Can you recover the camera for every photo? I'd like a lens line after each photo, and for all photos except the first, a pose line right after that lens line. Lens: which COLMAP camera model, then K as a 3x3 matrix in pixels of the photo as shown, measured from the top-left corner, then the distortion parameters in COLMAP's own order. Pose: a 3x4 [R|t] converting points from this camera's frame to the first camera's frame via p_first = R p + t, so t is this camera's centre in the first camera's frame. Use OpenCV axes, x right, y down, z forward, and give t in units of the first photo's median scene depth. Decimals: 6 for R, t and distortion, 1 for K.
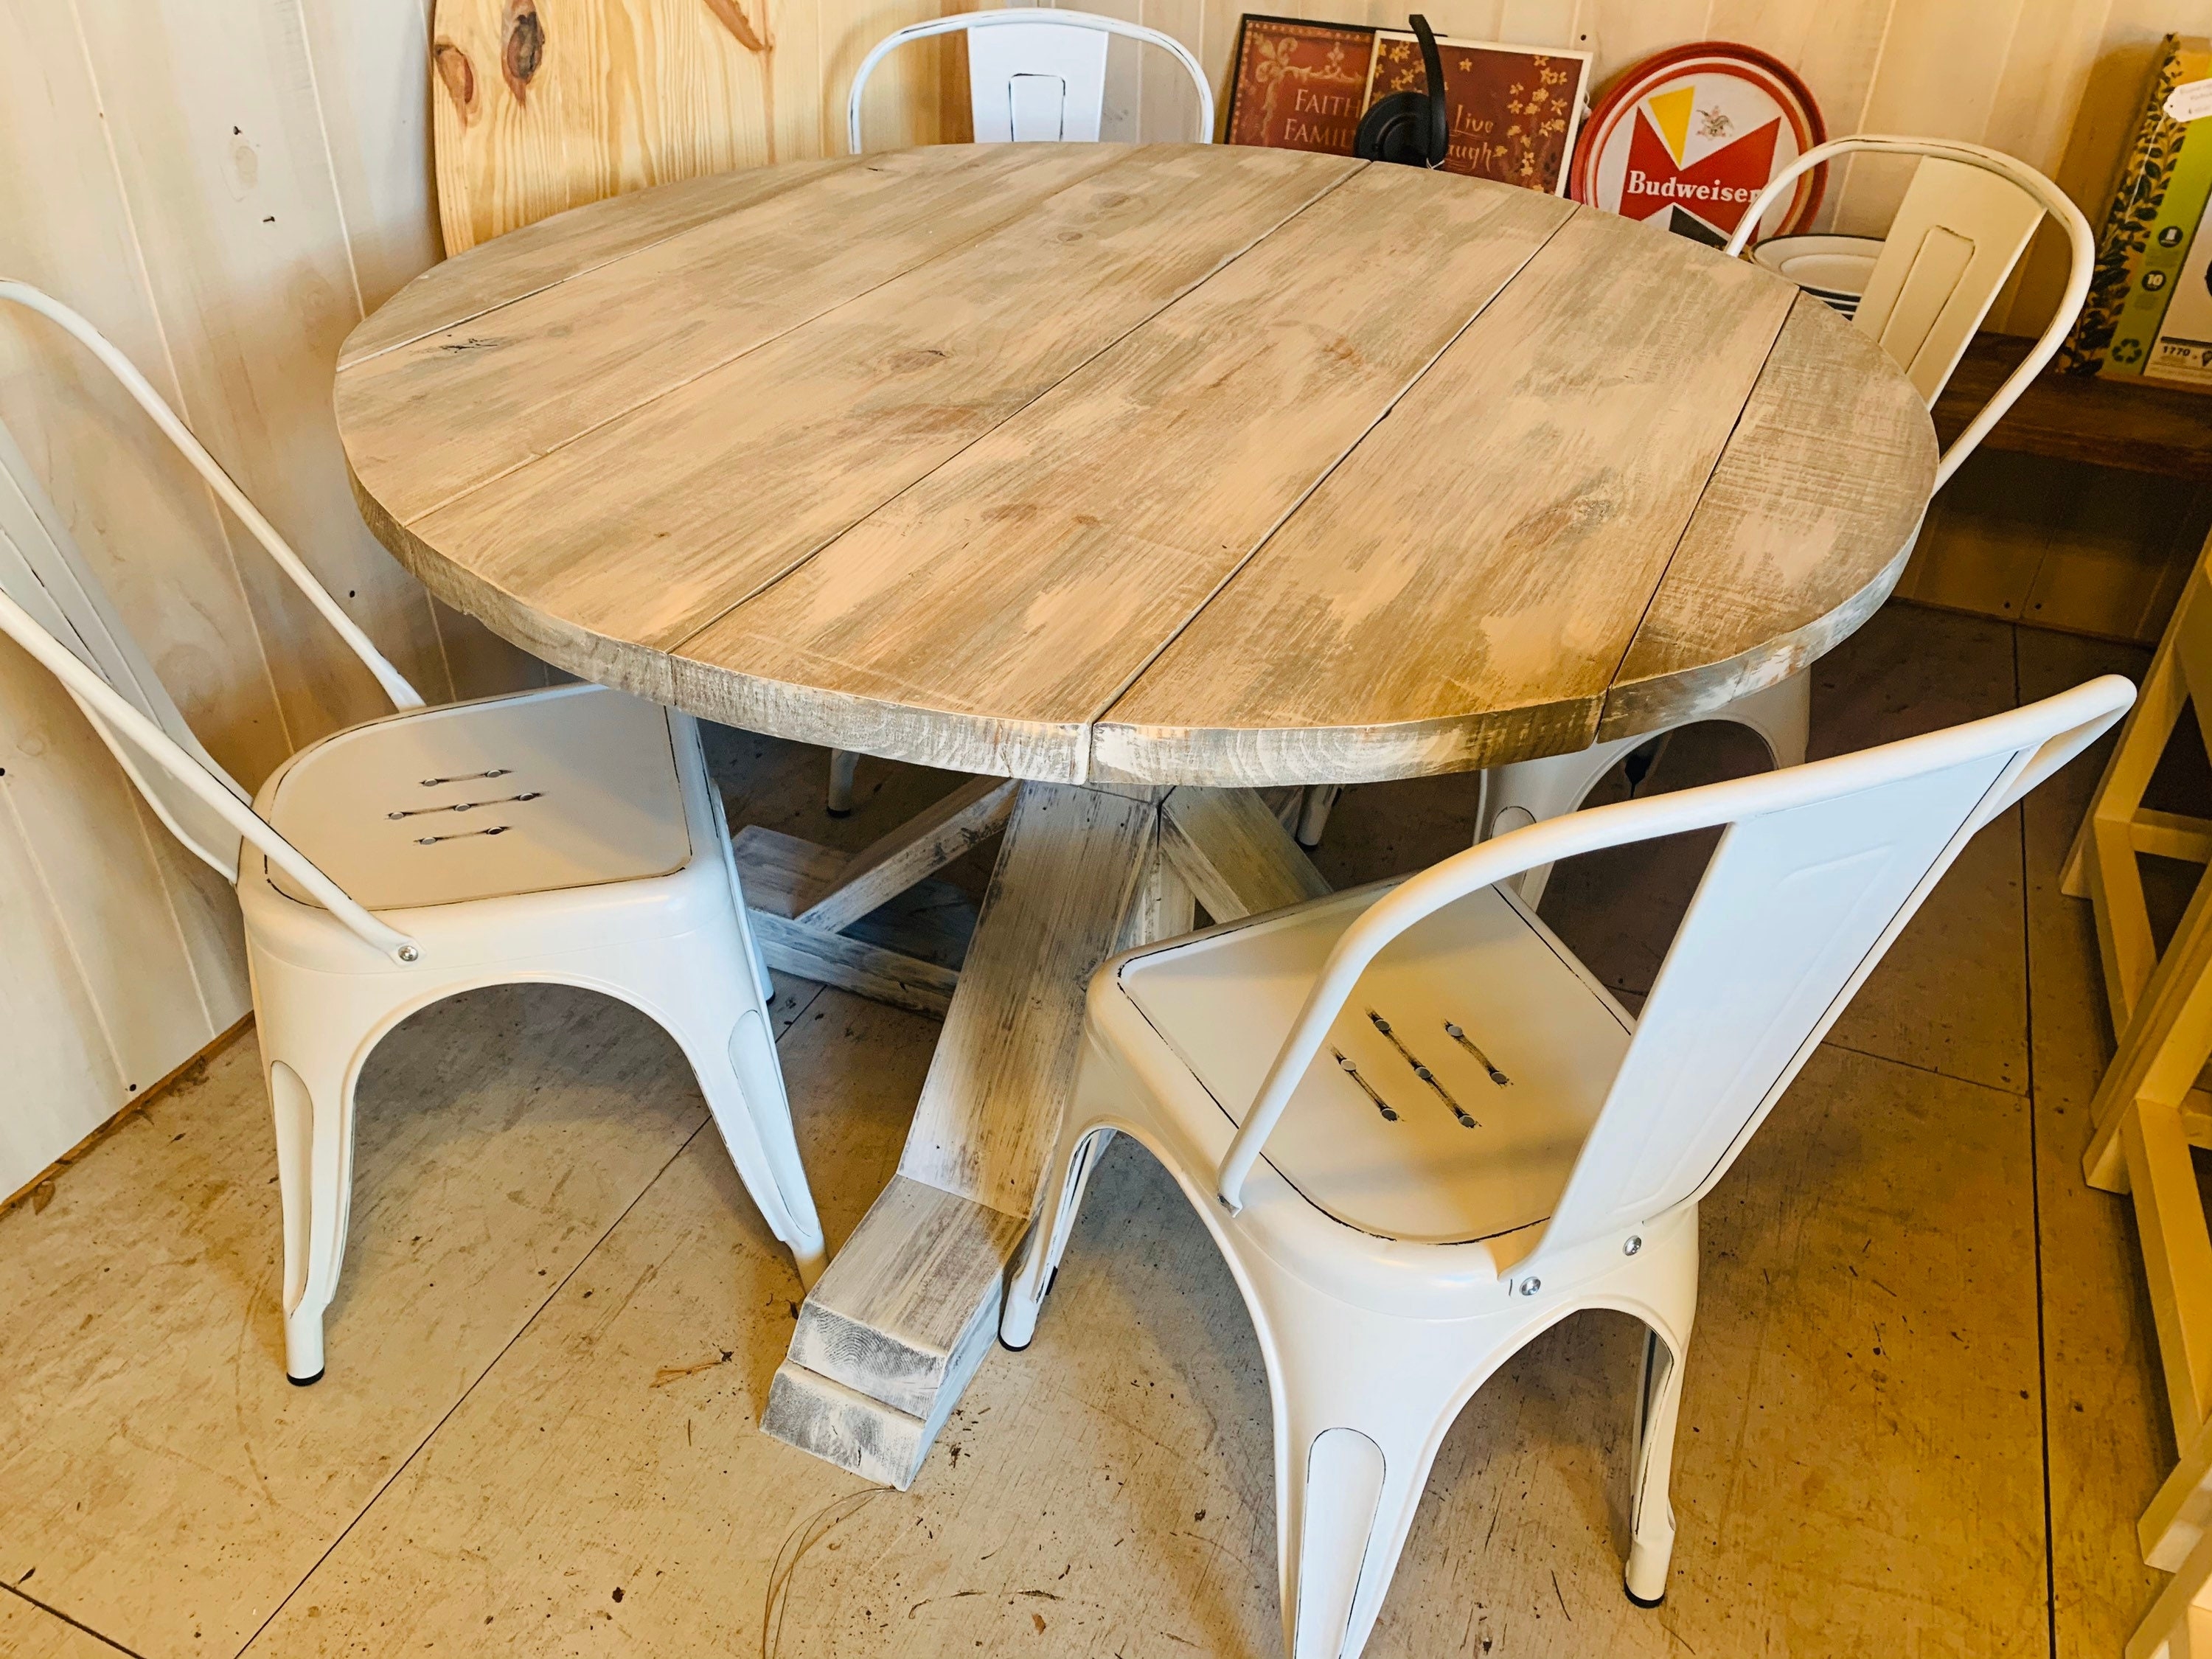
lens RADIAL K [[1703.3, 0, 1092.8], [0, 1703.3, 821.1], [0, 0, 1]] dist [0.053735, -0.004418]
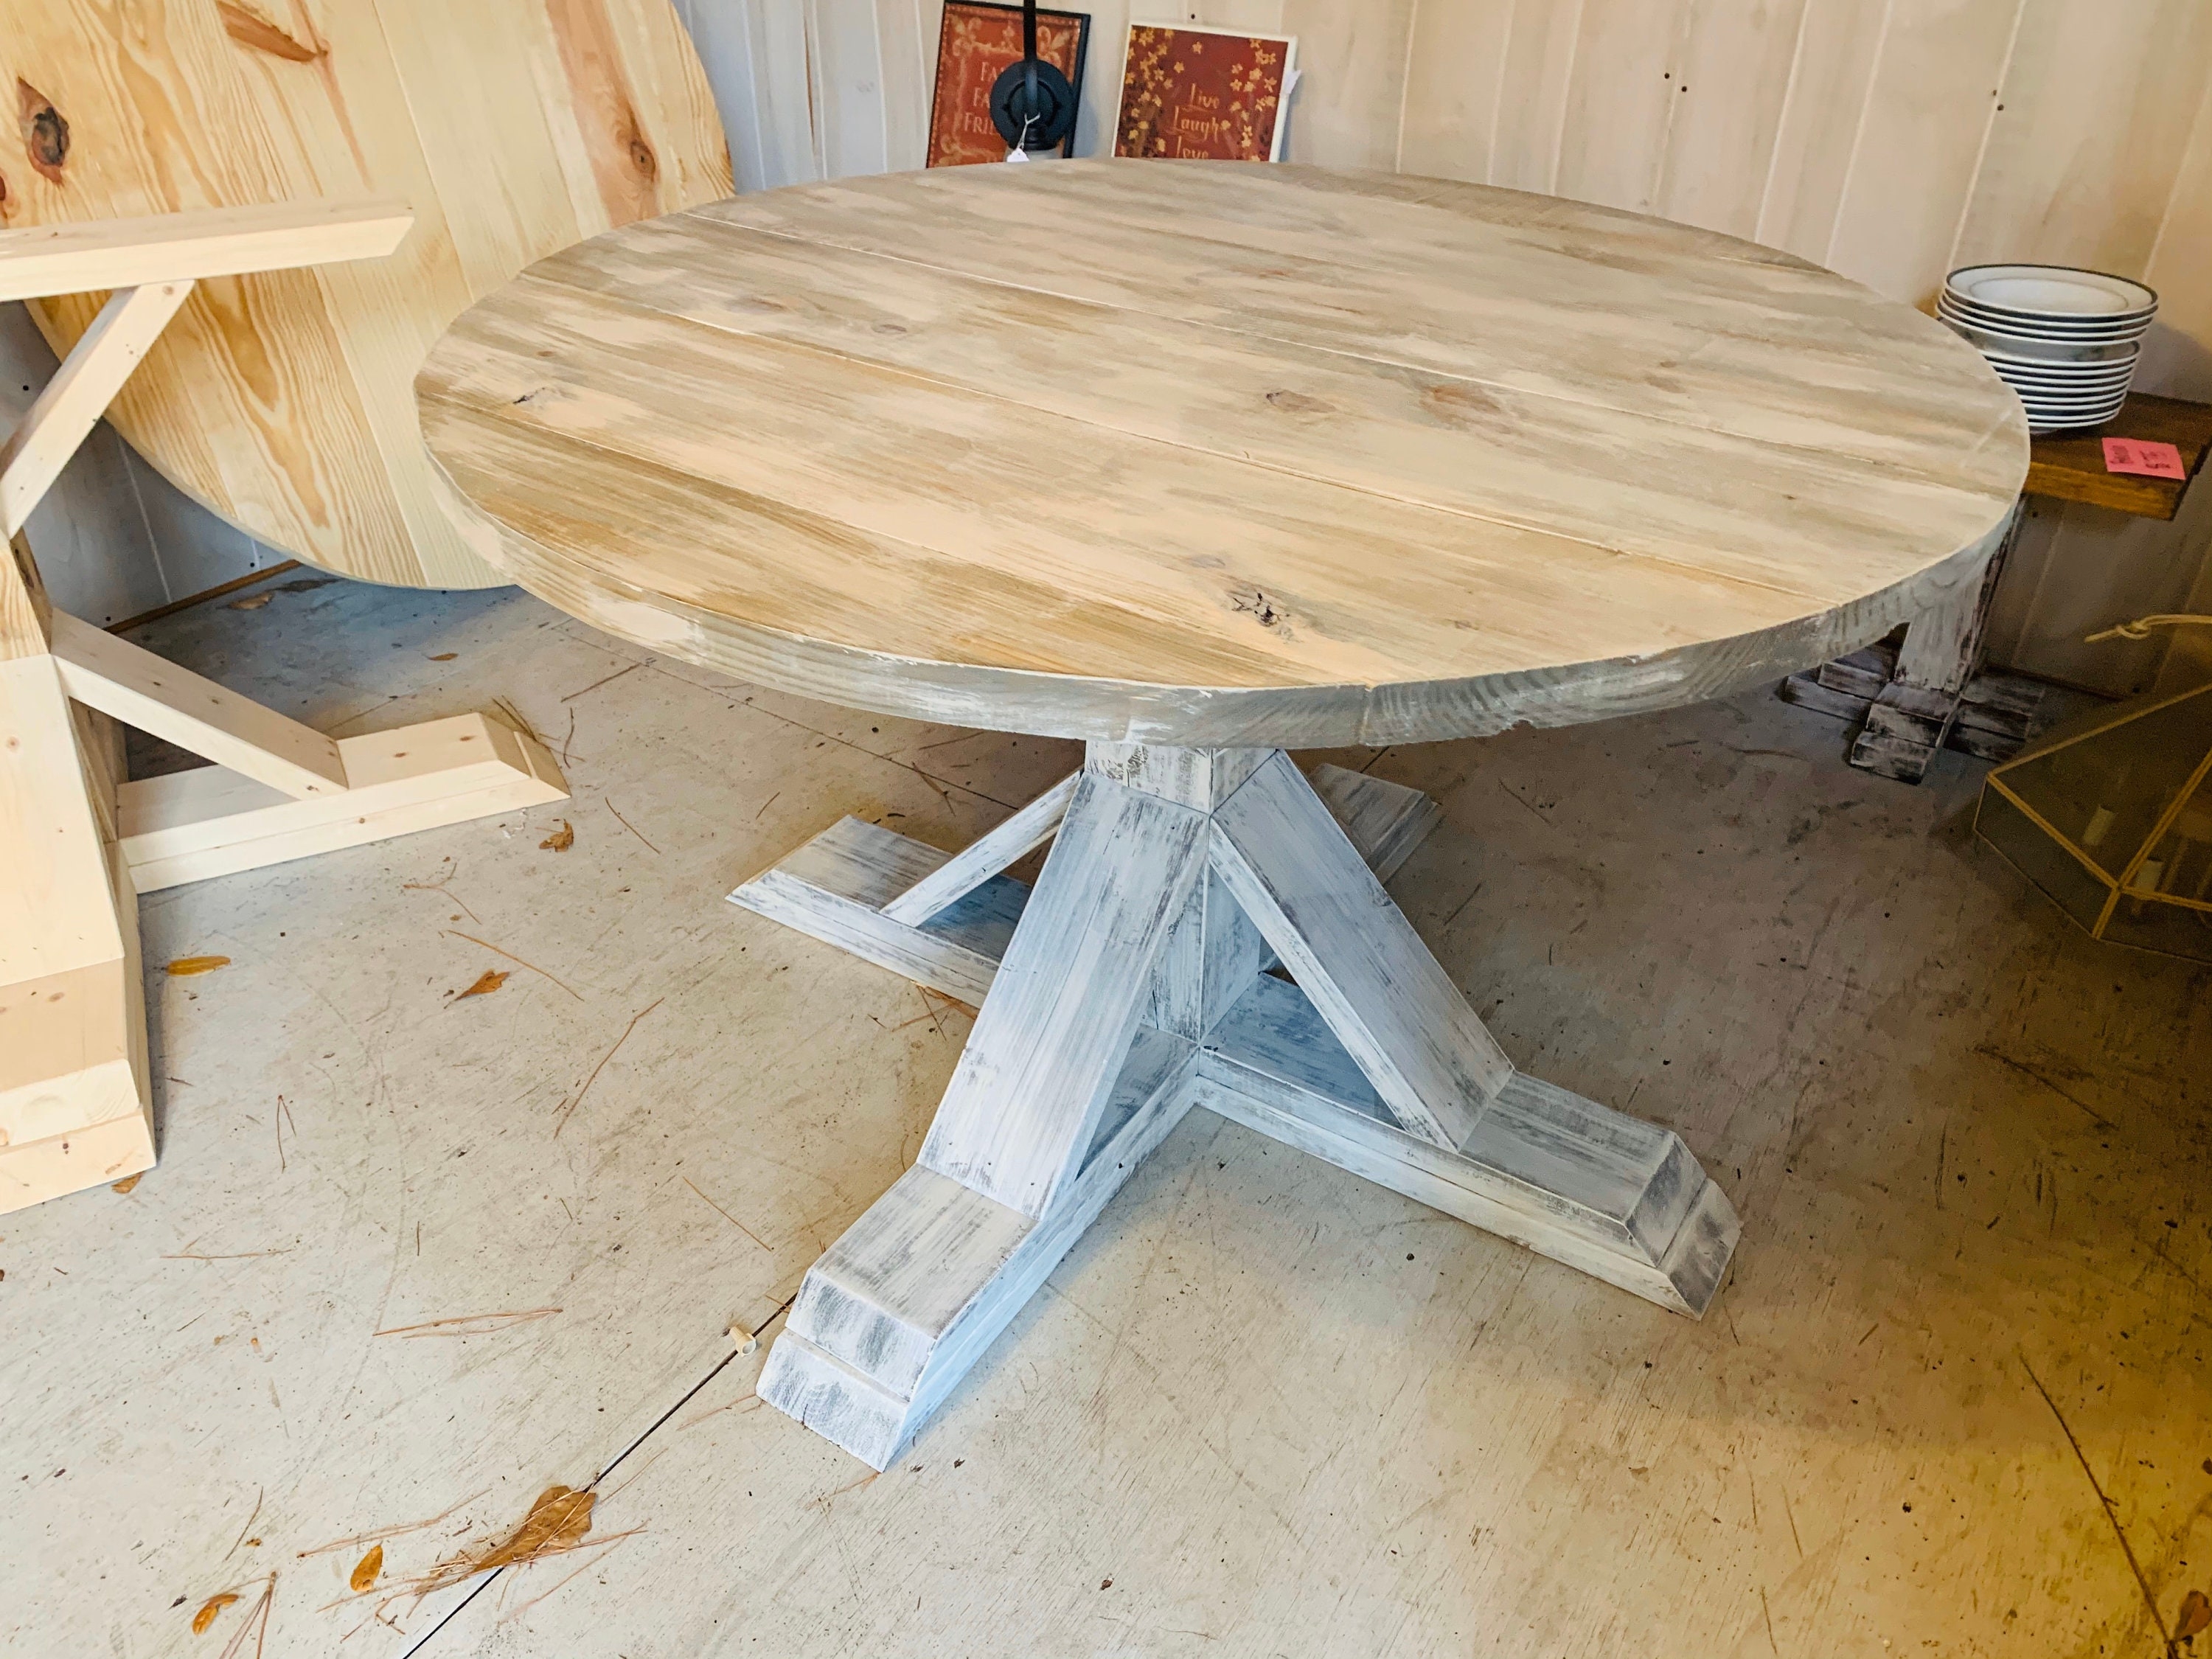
lens RADIAL K [[1703.3, 0, 1098.8], [0, 1703.3, 836.8], [0, 0, 1]] dist [0.053735, -0.004418]
pose [[0.143554, -0.565705, 0.812016, -0.969562], [0.563577, 0.721201, 0.402803, -0.513643], [-0.813494, 0.399810, 0.422350, 0.756500]]
